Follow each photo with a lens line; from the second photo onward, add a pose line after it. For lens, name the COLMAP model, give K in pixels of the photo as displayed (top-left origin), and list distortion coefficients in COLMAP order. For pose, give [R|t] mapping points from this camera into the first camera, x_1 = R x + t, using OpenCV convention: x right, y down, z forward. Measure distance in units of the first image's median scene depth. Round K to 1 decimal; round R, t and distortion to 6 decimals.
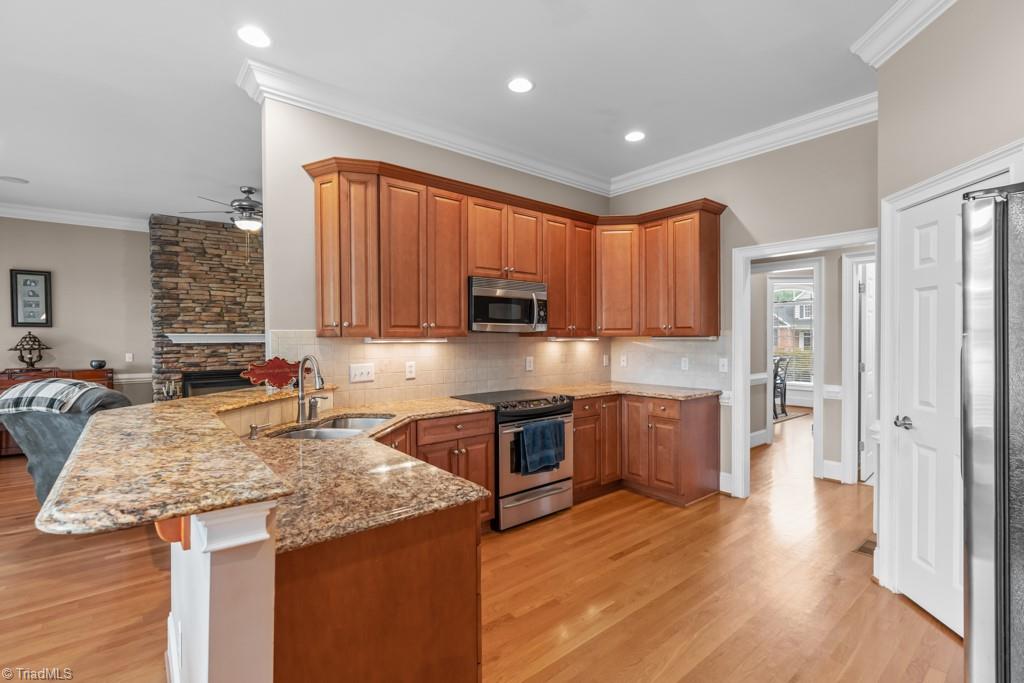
lens RADIAL K [[467.3, 0, 518.8], [0, 467.3, 347.4], [0, 0, 1]] dist [-0.002890, 0.000632]
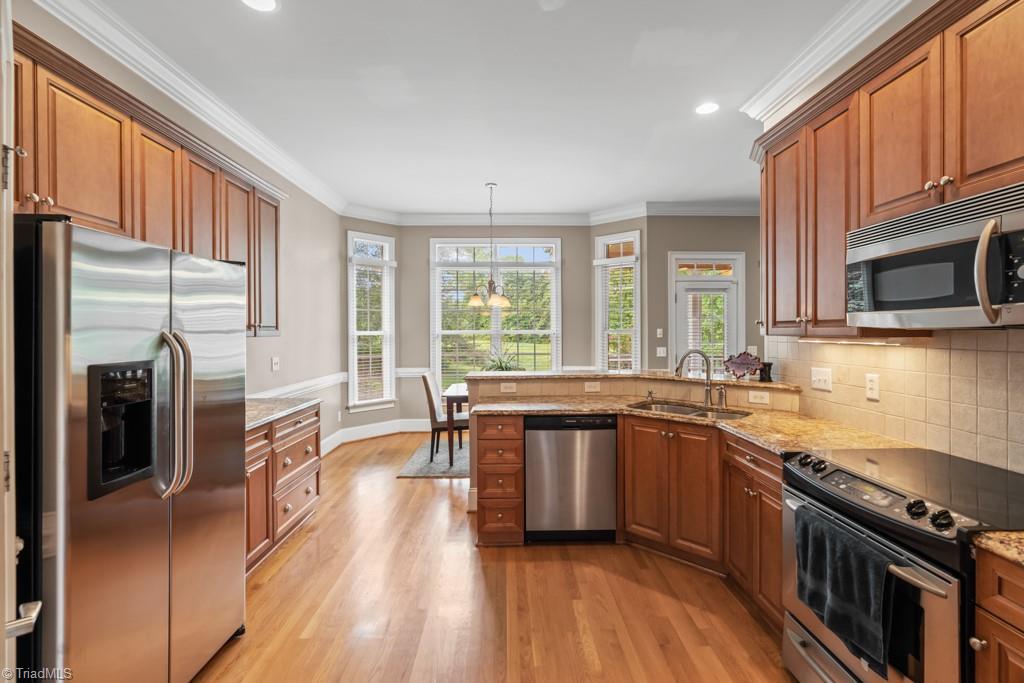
lens RADIAL K [[467.3, 0, 517.8], [0, 467.3, 333.8], [0, 0, 1]] dist [-0.002890, 0.000632]
pose [[-0.615247, 0.013500, -0.788219, 0.335690], [-0.008688, 0.999677, 0.023903, -0.020726], [0.788286, 0.021554, -0.614931, 0.576924]]
